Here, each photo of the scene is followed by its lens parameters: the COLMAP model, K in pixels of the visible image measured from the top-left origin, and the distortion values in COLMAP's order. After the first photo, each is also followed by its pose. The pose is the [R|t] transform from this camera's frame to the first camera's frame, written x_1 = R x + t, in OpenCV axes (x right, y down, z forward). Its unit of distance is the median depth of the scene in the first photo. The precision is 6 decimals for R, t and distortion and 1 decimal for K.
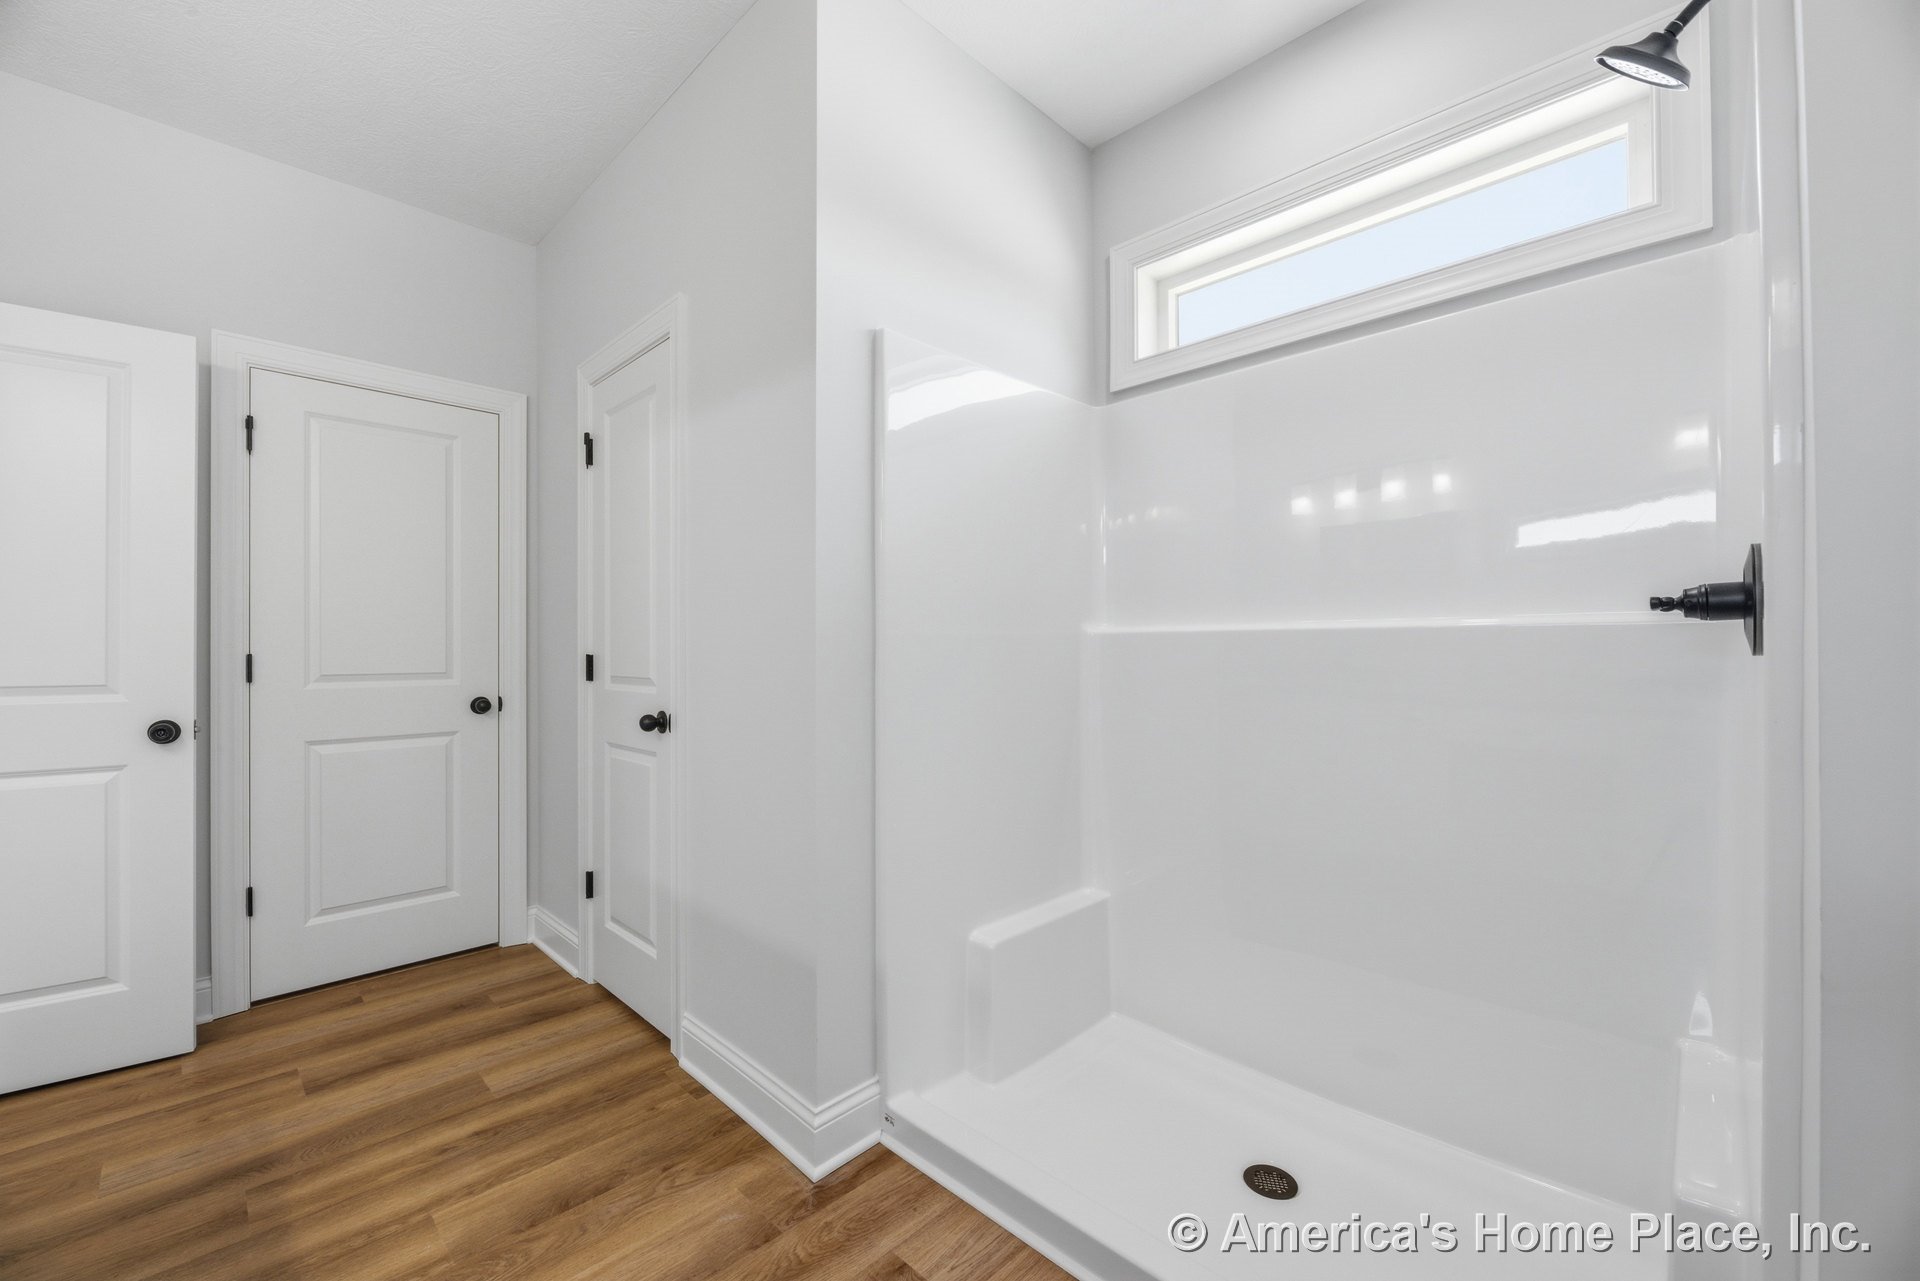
lens RADIAL K [[777.4, 0, 960.5], [0, 777.4, 642.6], [0, 0, 1]] dist [-0.001613, -0.001831]
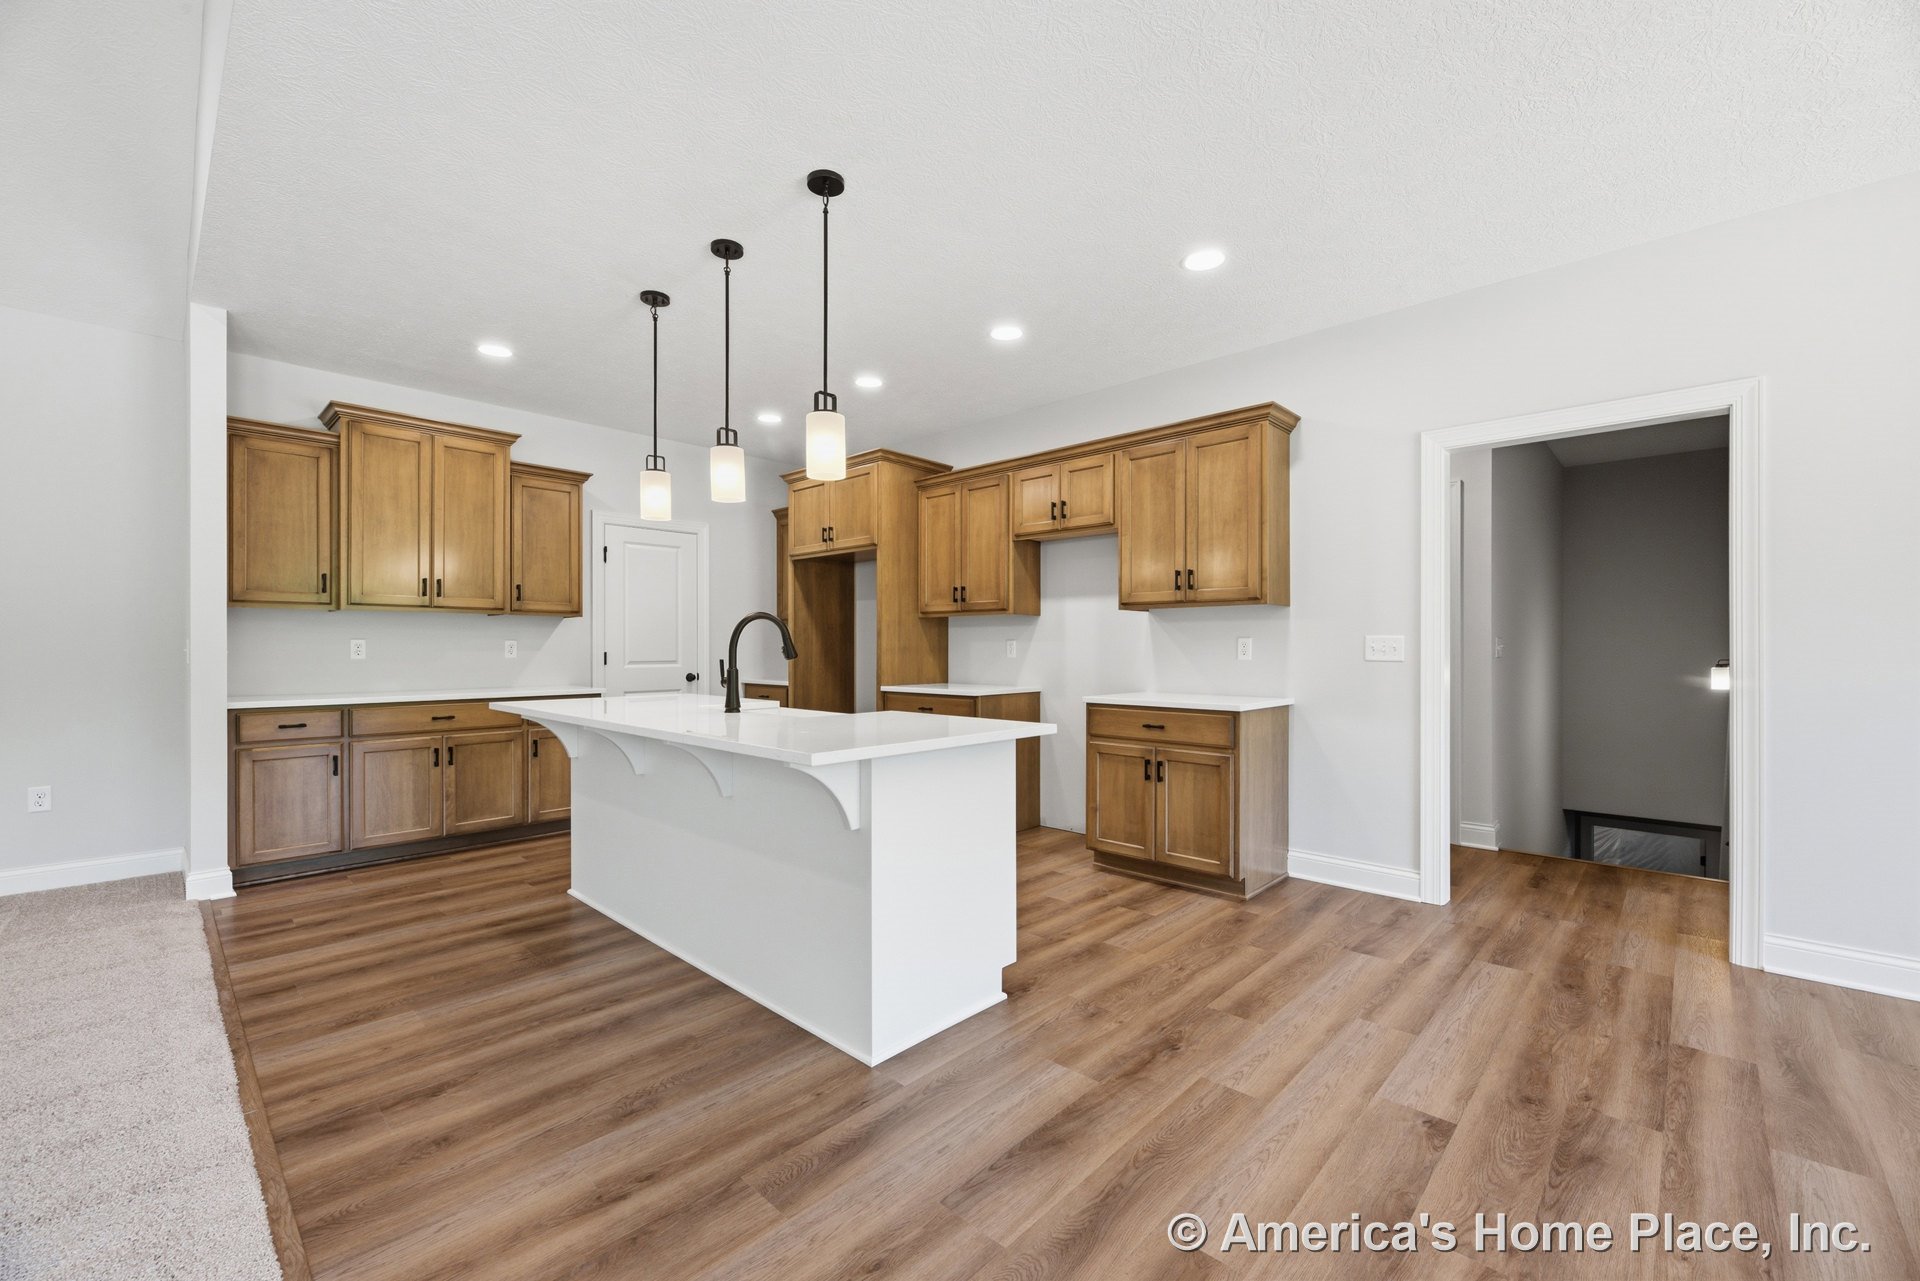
lens RADIAL K [[777.4, 0, 961.2], [0, 777.4, 648.4], [0, 0, 1]] dist [-0.001613, -0.001831]
pose [[0.999844, 0.000336, 0.017670, 0.075742], [-0.000431, 0.999985, 0.005388, -0.008511], [-0.017668, -0.005395, 0.999829, -1.272159]]
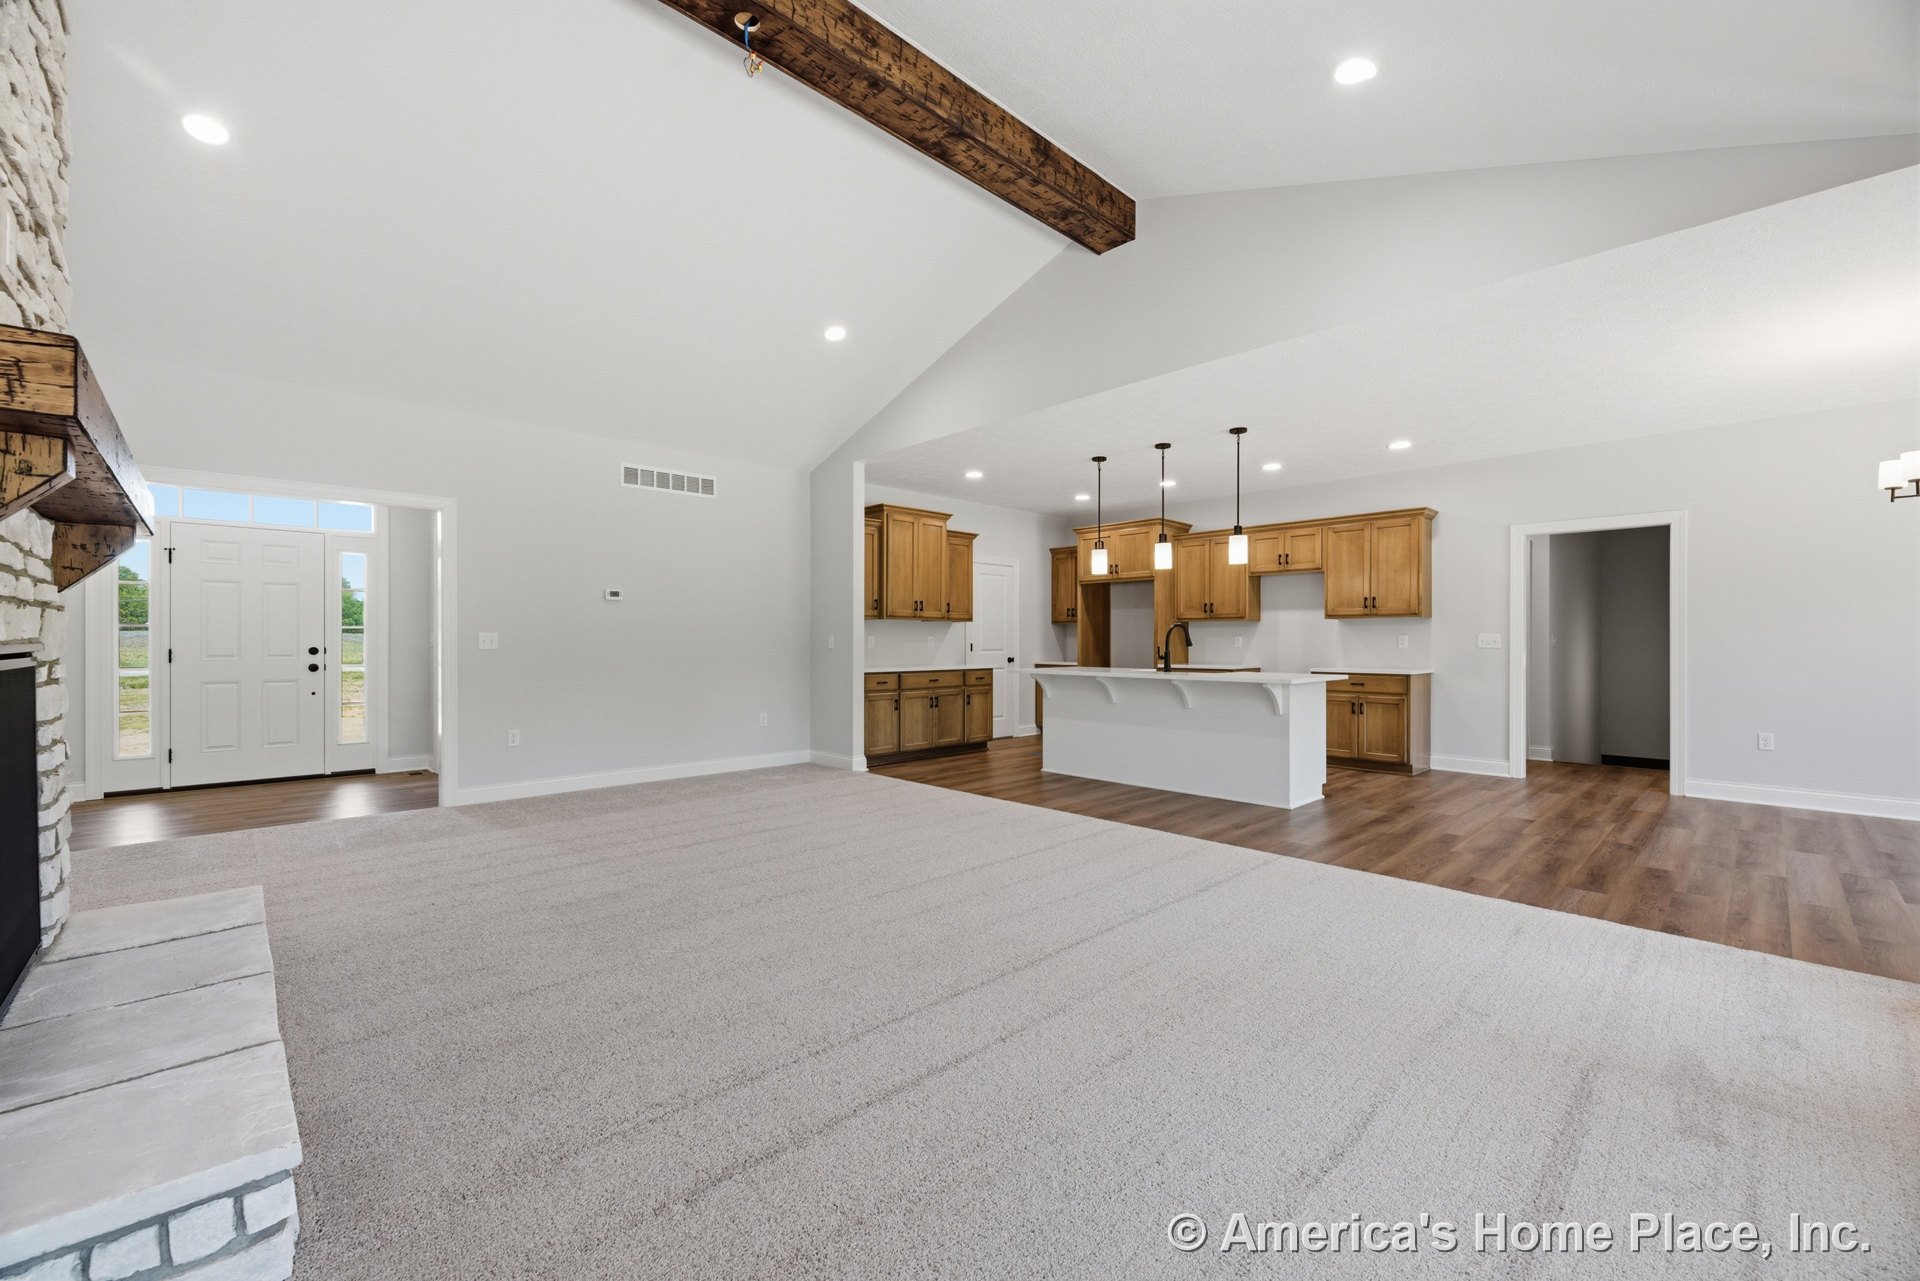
lens RADIAL K [[777.4, 0, 958.8], [0, 777.4, 642.9], [0, 0, 1]] dist [-0.001613, -0.001831]
pose [[0.999459, 0.001098, -0.032873, -0.855882], [-0.000896, 0.999981, 0.006152, -0.009365], [0.032879, -0.006119, 0.999441, -2.583367]]
